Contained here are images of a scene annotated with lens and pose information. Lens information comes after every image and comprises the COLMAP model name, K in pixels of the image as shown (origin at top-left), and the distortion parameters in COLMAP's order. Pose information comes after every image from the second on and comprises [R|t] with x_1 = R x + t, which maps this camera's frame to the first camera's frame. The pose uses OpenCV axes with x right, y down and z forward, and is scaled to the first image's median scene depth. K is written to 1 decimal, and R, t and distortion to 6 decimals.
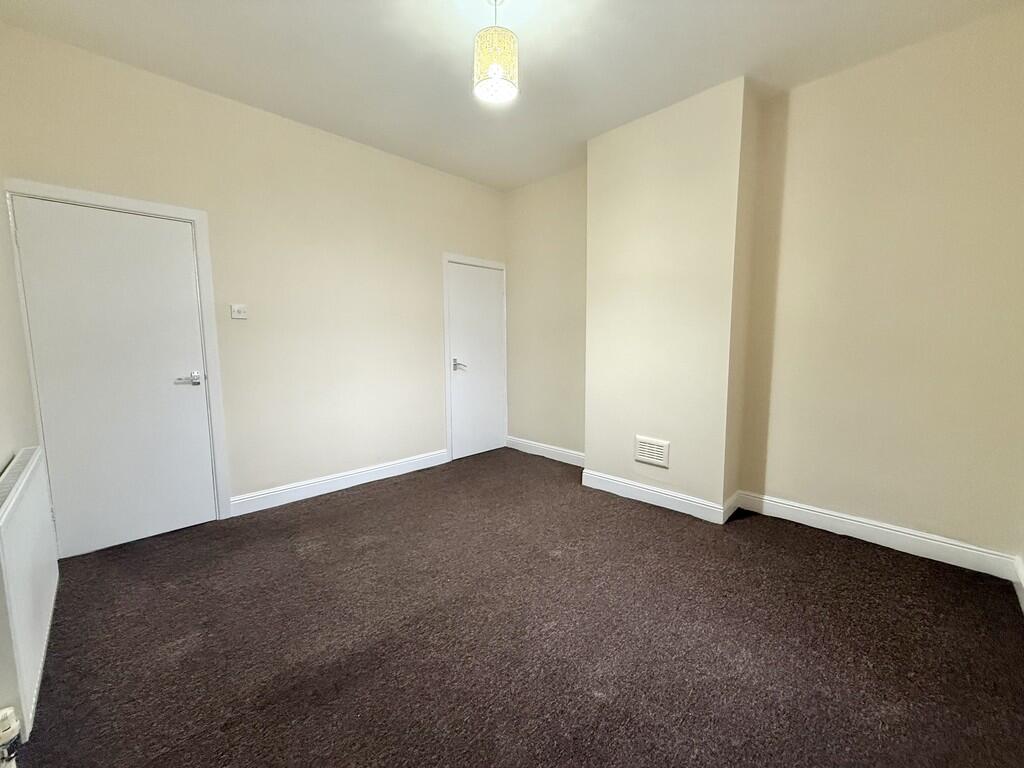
lens RADIAL K [[407.7, 0, 501.6], [0, 407.7, 381.3], [0, 0, 1]] dist [0.002629, 0.000240]
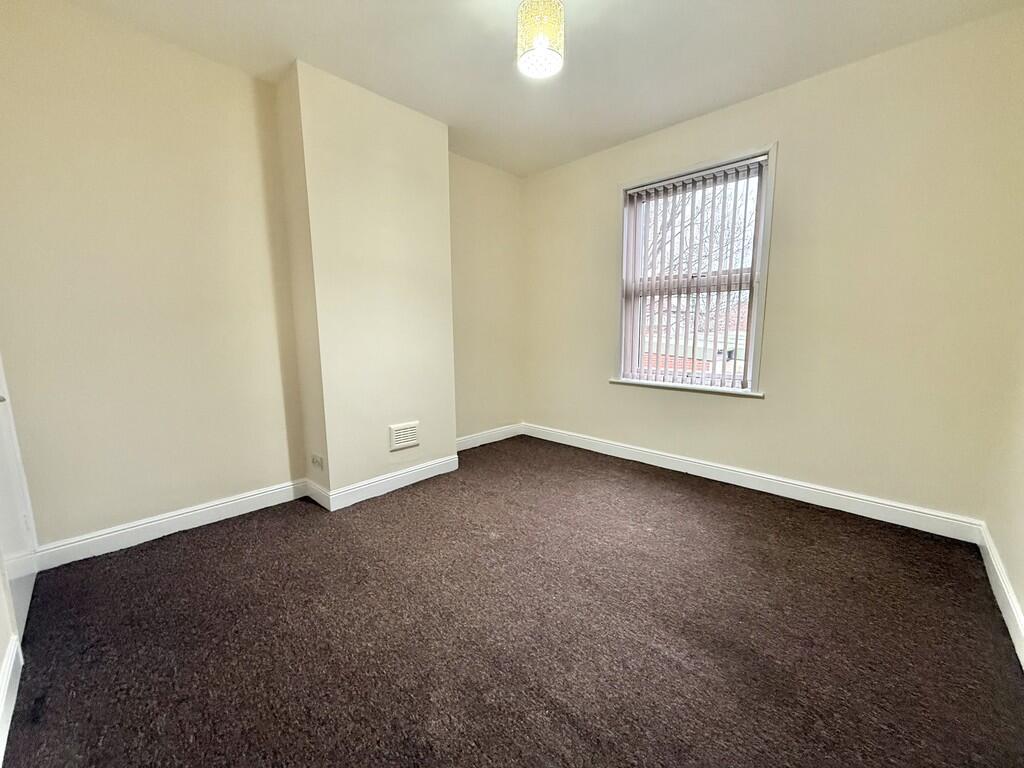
lens RADIAL K [[407.7, 0, 516.9], [0, 407.7, 373.5], [0, 0, 1]] dist [0.002629, 0.000240]
pose [[-0.052986, -0.108072, 0.992730, -0.680552], [0.103381, 0.988191, 0.113096, -0.075628], [-0.993230, 0.108622, -0.041187, 0.756671]]
